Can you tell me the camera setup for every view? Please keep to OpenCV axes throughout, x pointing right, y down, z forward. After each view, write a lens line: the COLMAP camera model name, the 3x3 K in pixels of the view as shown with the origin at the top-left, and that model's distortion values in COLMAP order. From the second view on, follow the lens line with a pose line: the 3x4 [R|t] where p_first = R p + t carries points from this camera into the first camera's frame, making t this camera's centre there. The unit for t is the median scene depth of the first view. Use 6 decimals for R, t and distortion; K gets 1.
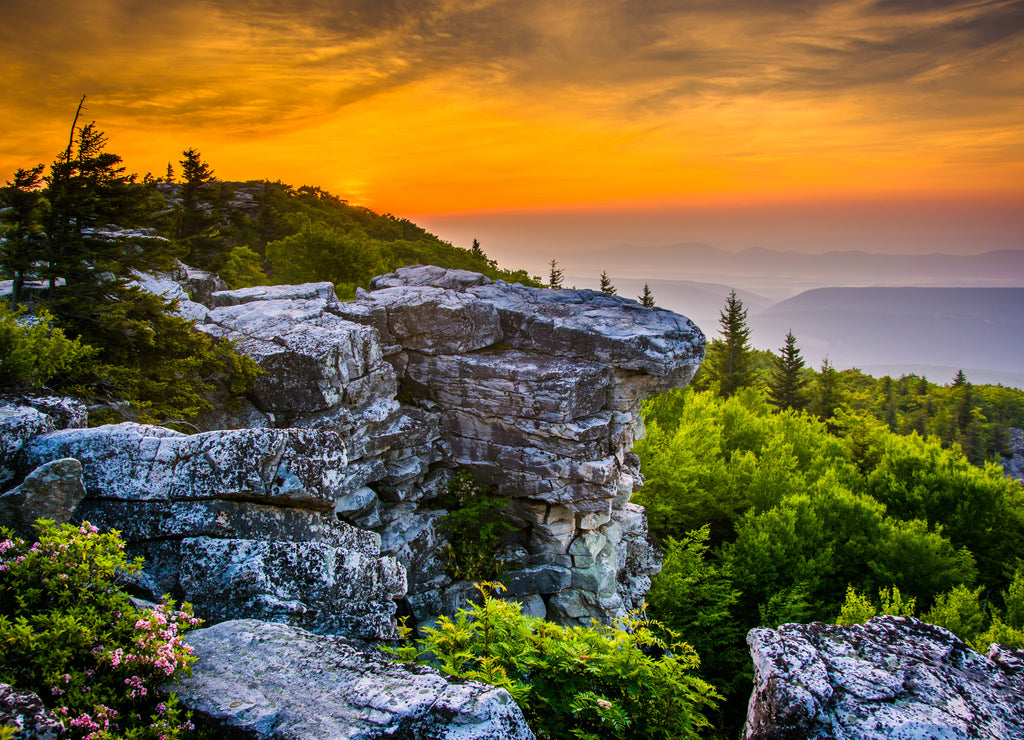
lens RADIAL K [[935.0, 0, 491.1], [0, 935.0, 368.3], [0, 0, 1]] dist [-0.126057, 0.130471]
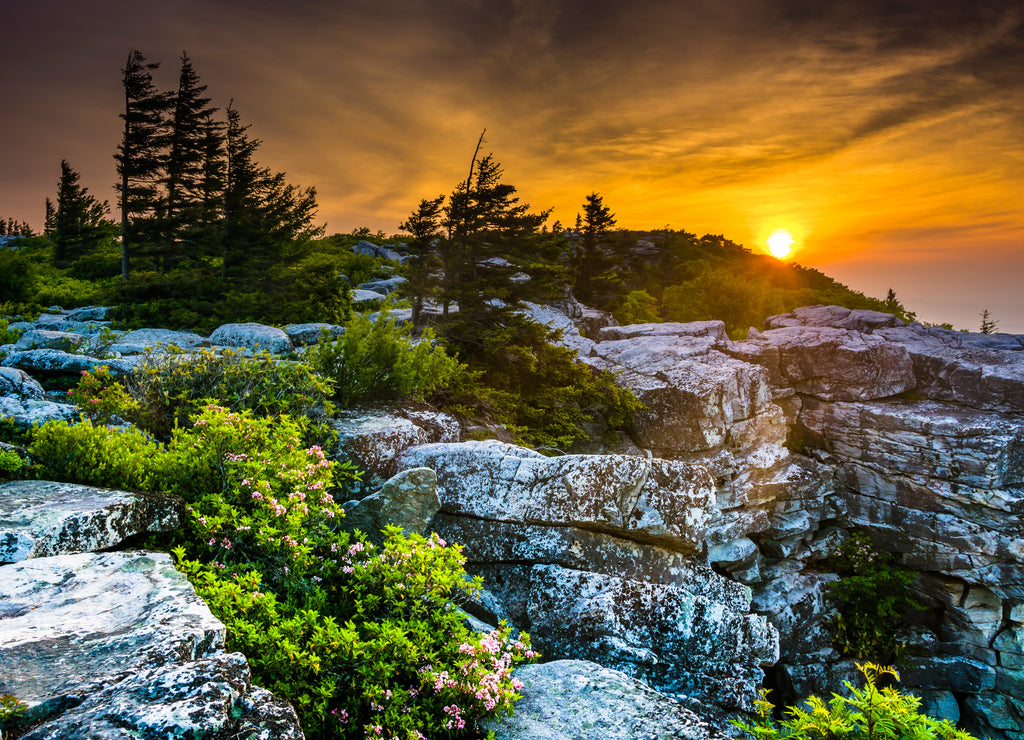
lens RADIAL K [[907.5, 0, 515.1], [0, 907.5, 373.2], [0, 0, 1]] dist [0.029830, 0.012781]
pose [[0.917527, 0.041813, -0.395469, 0.006693], [-0.063058, 0.997173, -0.040871, 0.015371], [0.392642, 0.062438, 0.917569, 0.065521]]
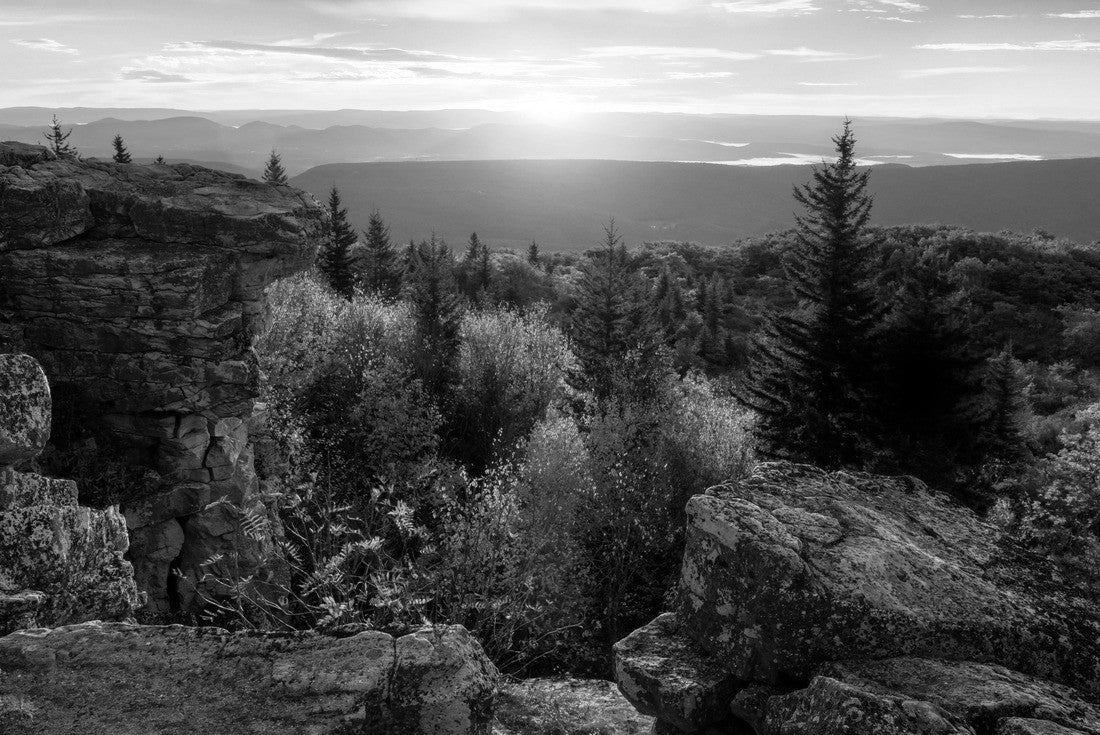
lens RADIAL K [[951.7, 0, 487.5], [0, 951.7, 363.4], [0, 0, 1]] dist [-0.006057, -0.008066]
pose [[0.847218, -0.121957, 0.517057, -0.152738], [0.061477, 0.989261, 0.132603, -0.001440], [-0.527676, -0.080557, 0.845617, 0.106693]]
